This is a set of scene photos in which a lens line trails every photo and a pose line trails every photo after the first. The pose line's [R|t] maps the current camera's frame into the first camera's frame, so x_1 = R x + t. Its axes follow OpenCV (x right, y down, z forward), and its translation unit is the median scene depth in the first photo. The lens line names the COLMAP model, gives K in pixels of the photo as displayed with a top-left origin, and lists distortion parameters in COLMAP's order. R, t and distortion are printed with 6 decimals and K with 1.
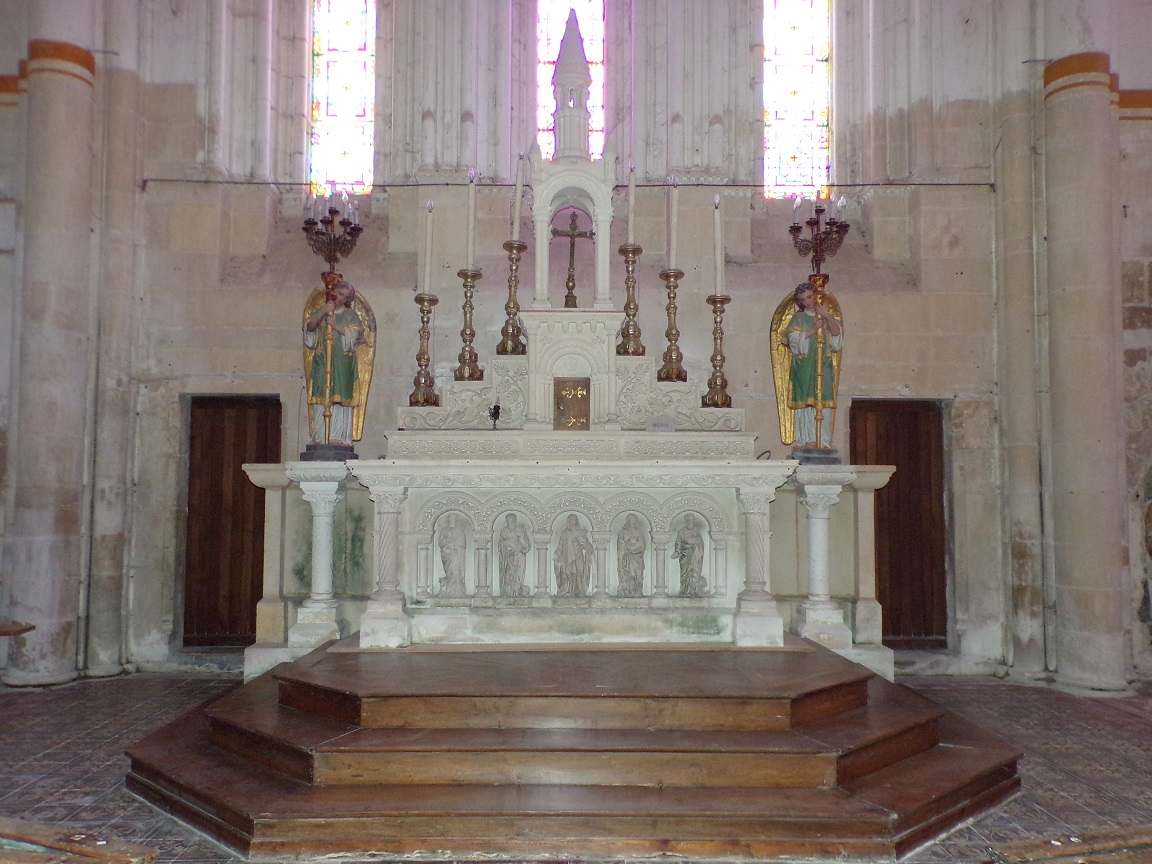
lens RADIAL K [[914.2, 0, 565.8], [0, 914.2, 433.0], [0, 0, 1]] dist [0.025669, 0.009990]
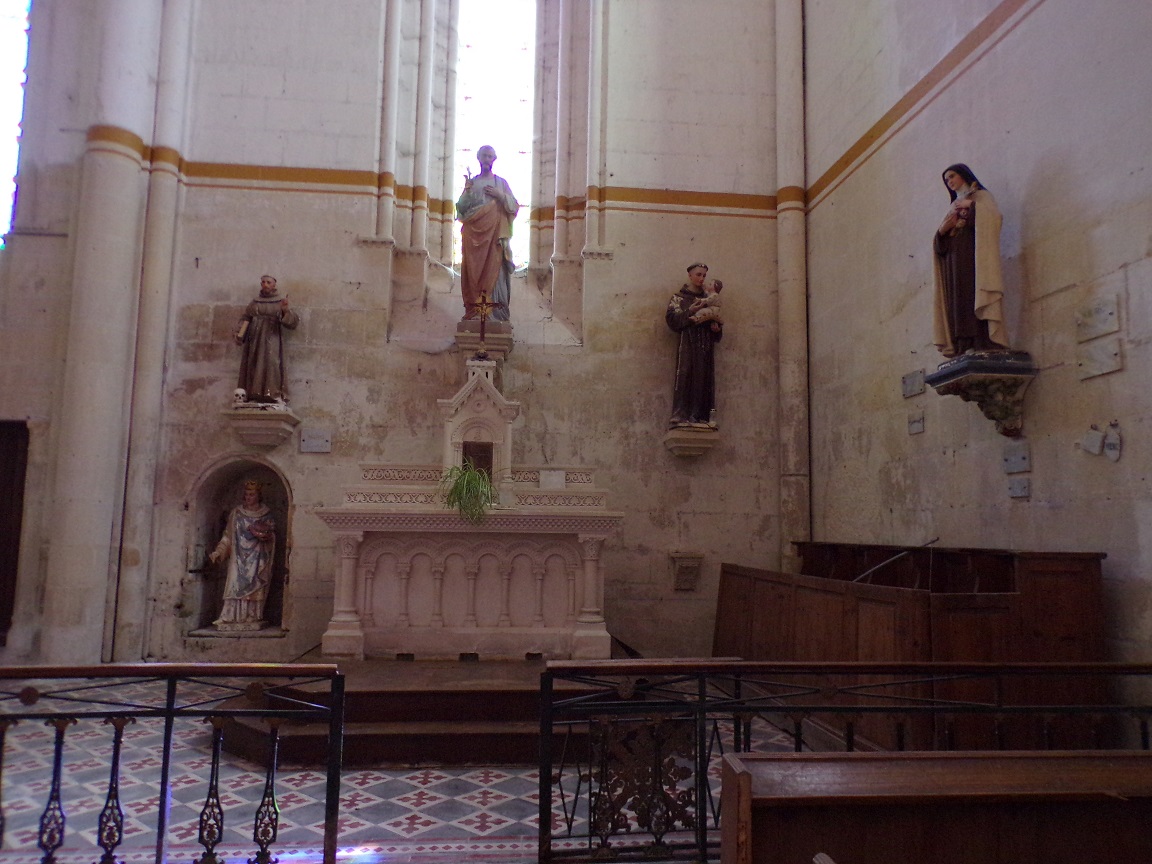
lens RADIAL K [[758.1, 0, 580.6], [0, 758.1, 428.3], [0, 0, 1]] dist [-0.015286, 0.013821]
pose [[0.997656, 0.007593, 0.068006, 1.032051], [-0.003436, 0.998129, -0.061042, 0.027307], [-0.068343, 0.060665, 0.995816, 0.026910]]
